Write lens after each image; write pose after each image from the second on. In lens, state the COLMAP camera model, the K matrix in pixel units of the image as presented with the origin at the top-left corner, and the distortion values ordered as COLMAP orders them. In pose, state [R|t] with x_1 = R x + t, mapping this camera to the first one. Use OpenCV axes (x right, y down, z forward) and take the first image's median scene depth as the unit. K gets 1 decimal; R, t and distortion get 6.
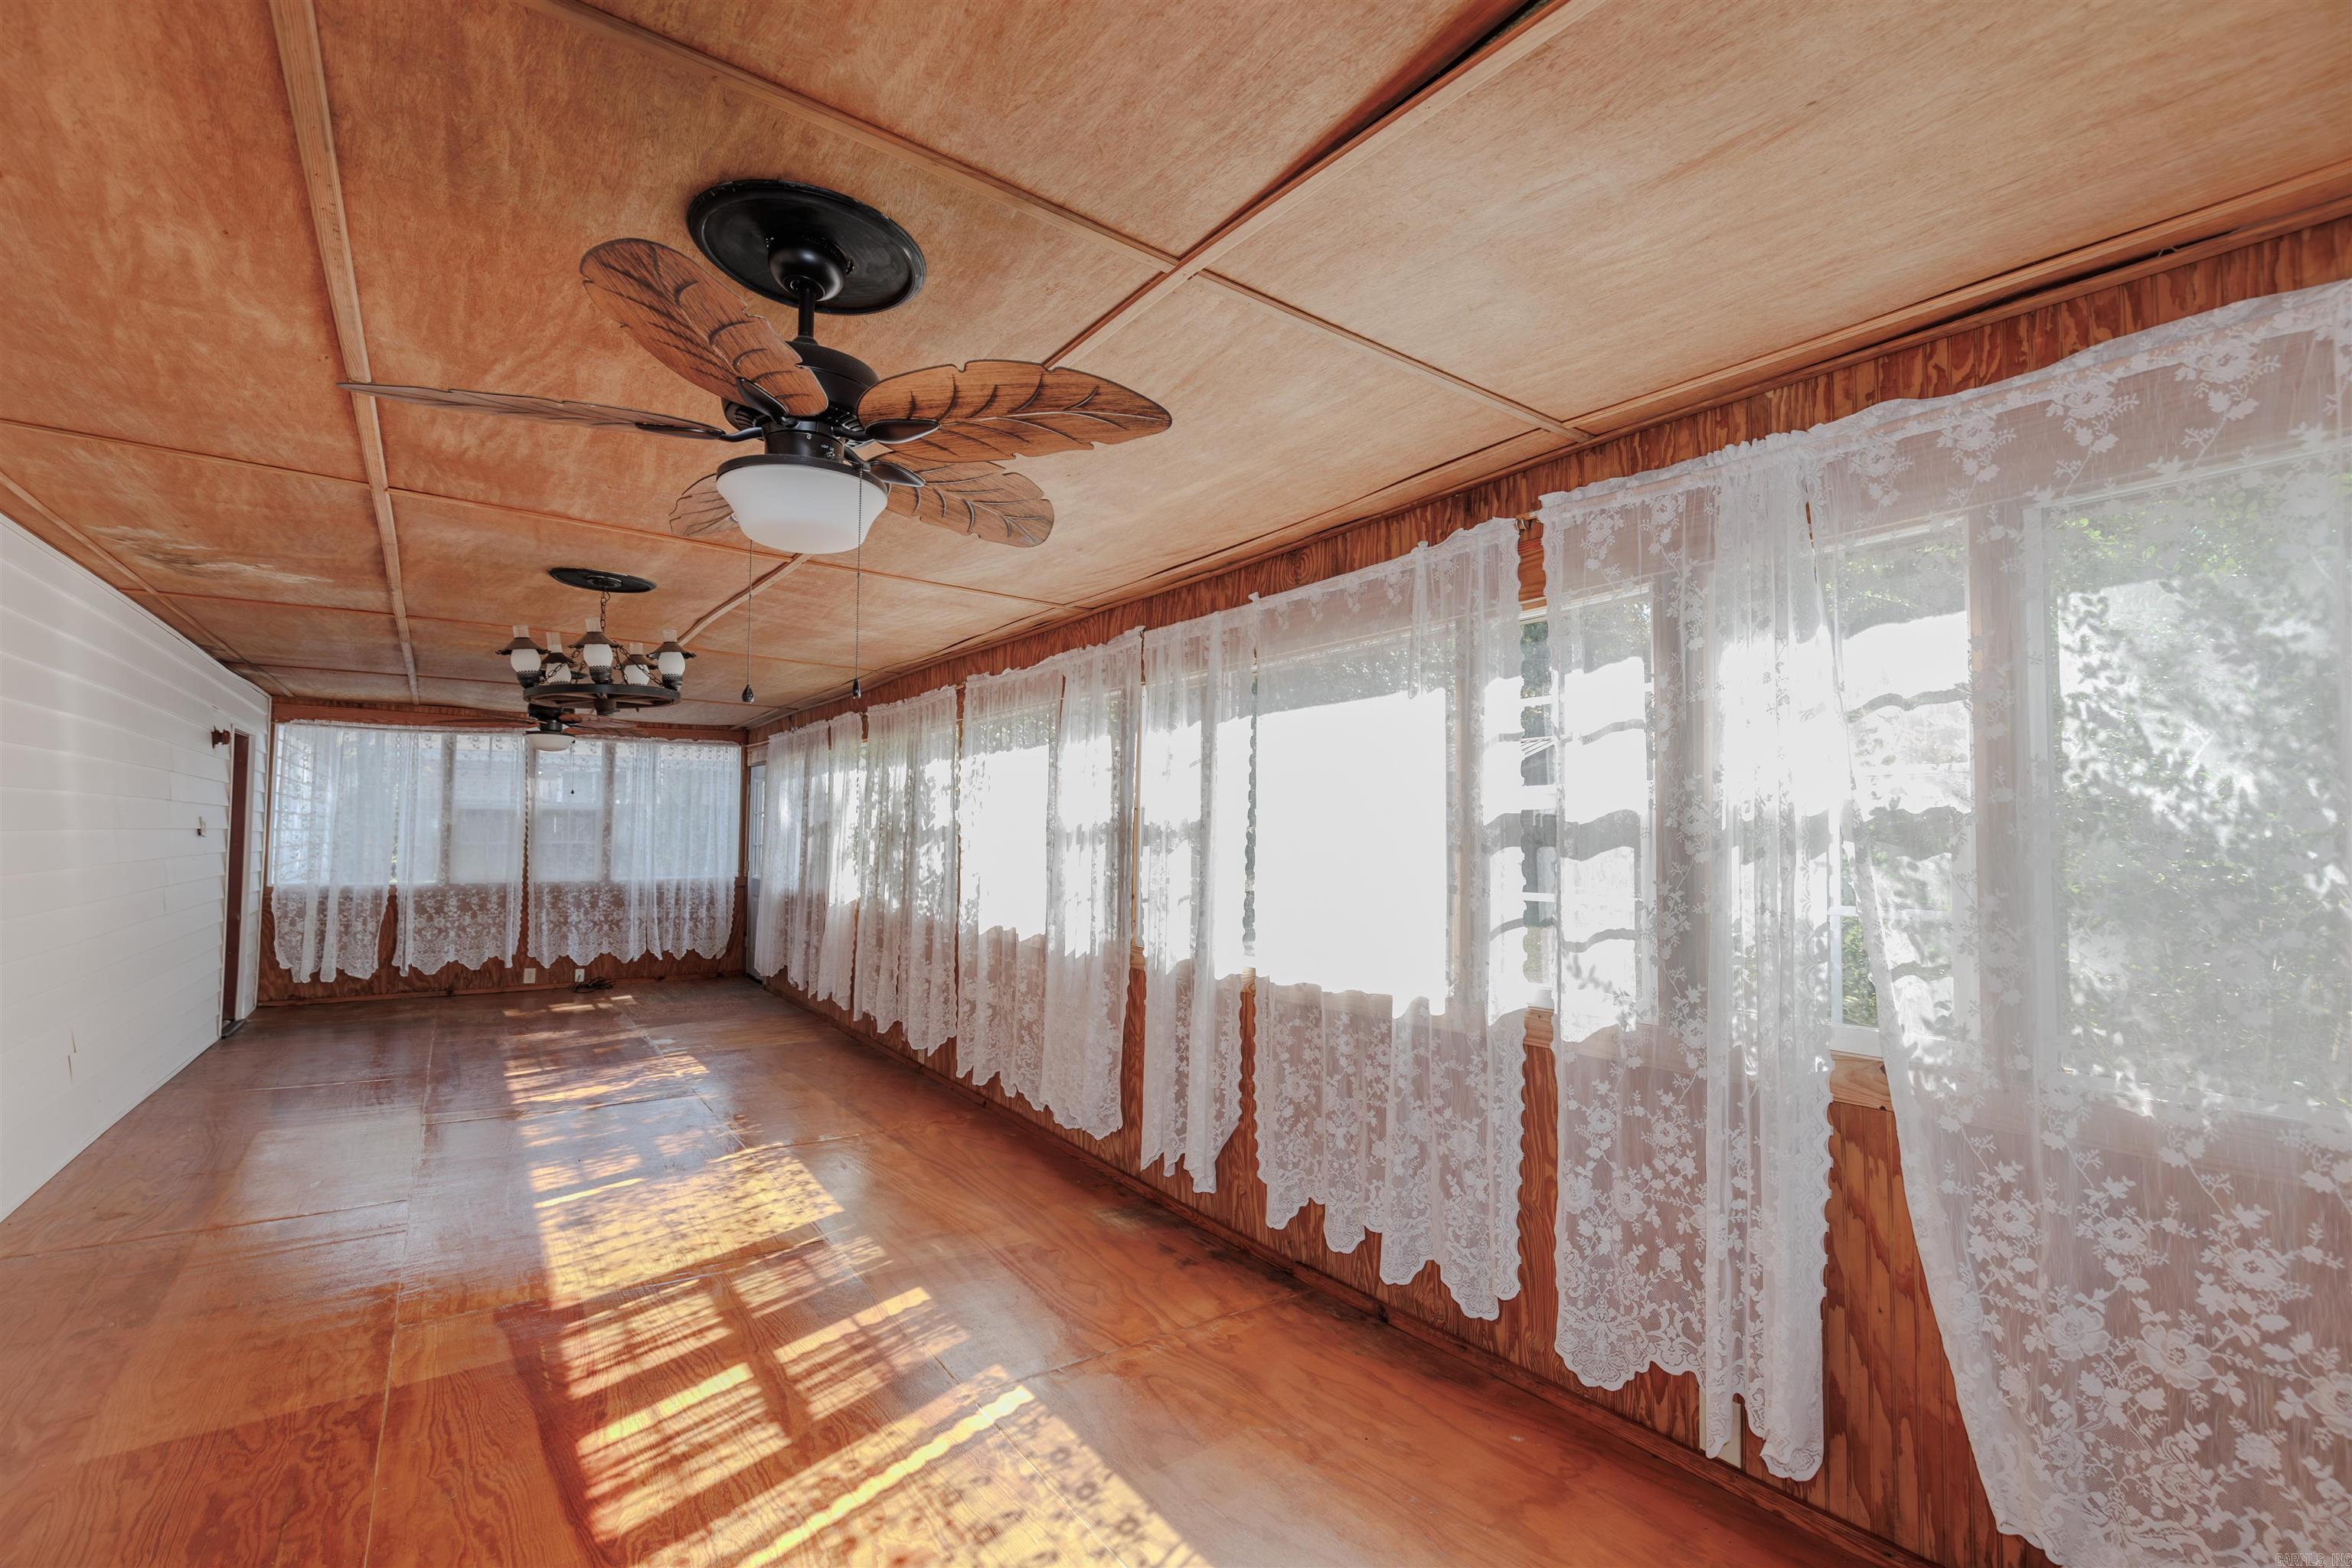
lens RADIAL K [[1060.4, 0, 1161.7], [0, 1060.4, 799.1], [0, 0, 1]] dist [0.005783, -0.000343]
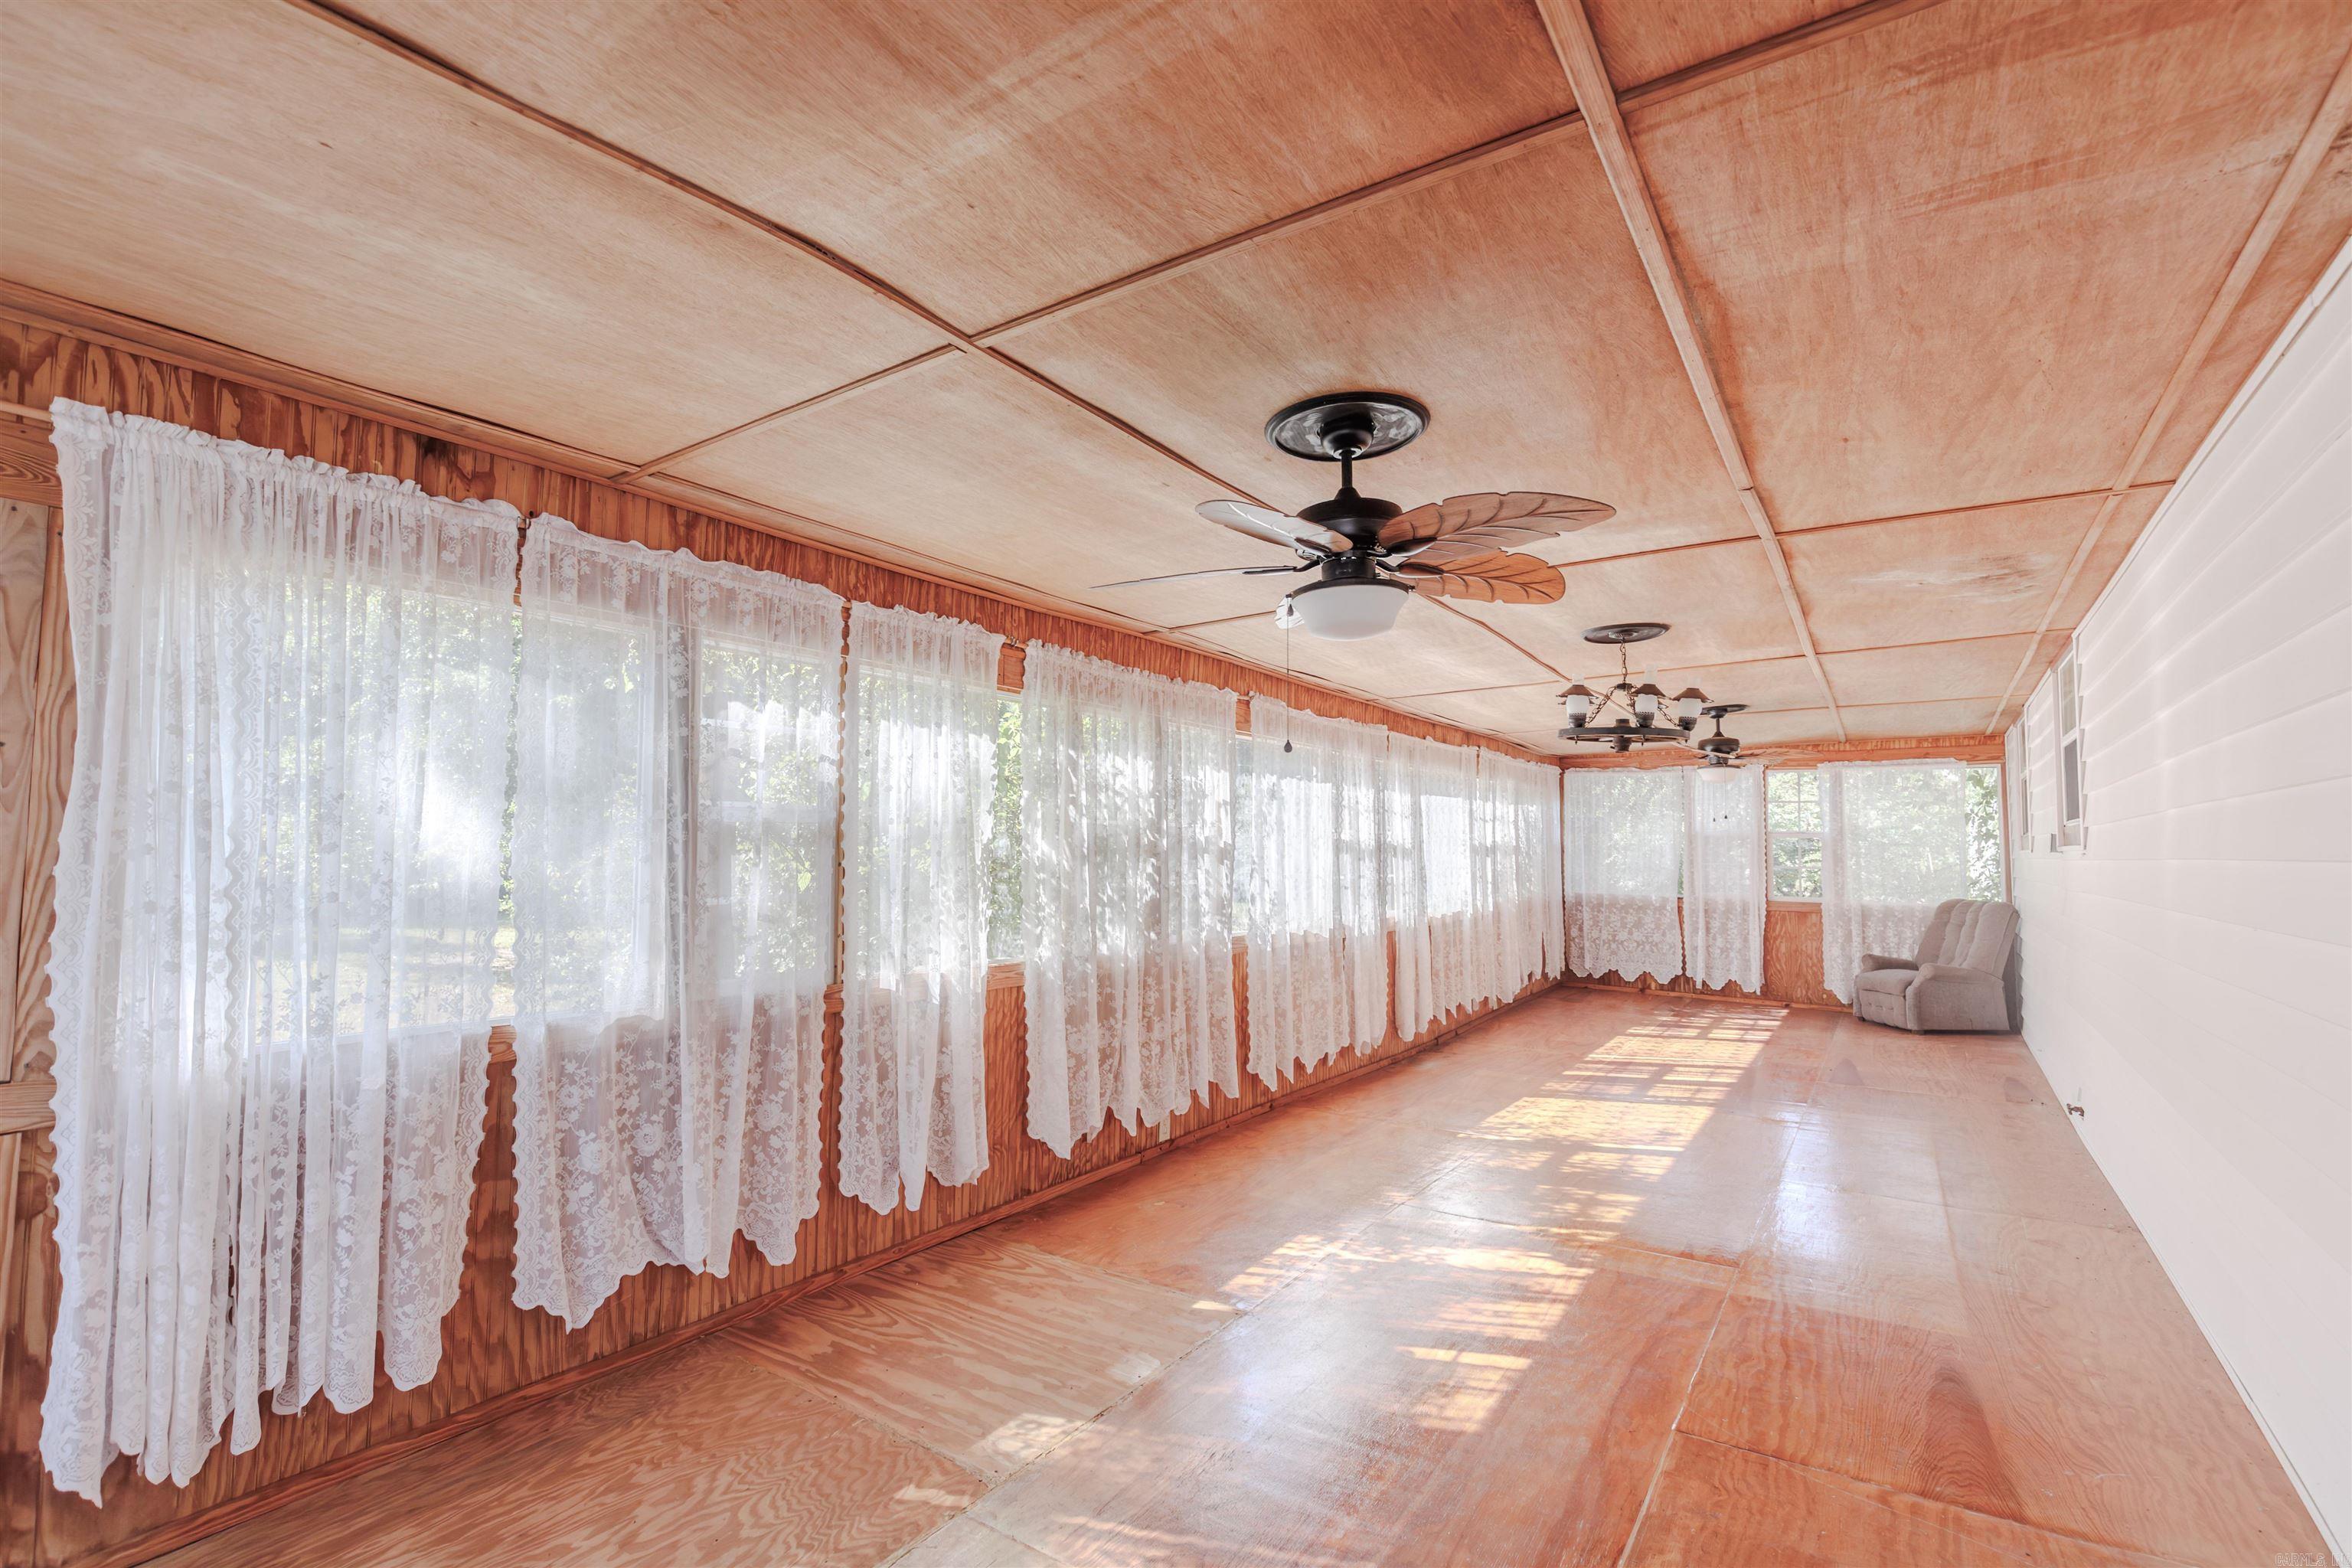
lens RADIAL K [[1060.4, 0, 1161.7], [0, 1060.4, 799.1], [0, 0, 1]] dist [0.005783, -0.000343]
pose [[-0.378359, 0.028848, 0.925209, -1.404652], [-0.044598, 0.997785, -0.049349, 0.046749], [-0.924584, -0.059935, -0.376234, 1.893127]]
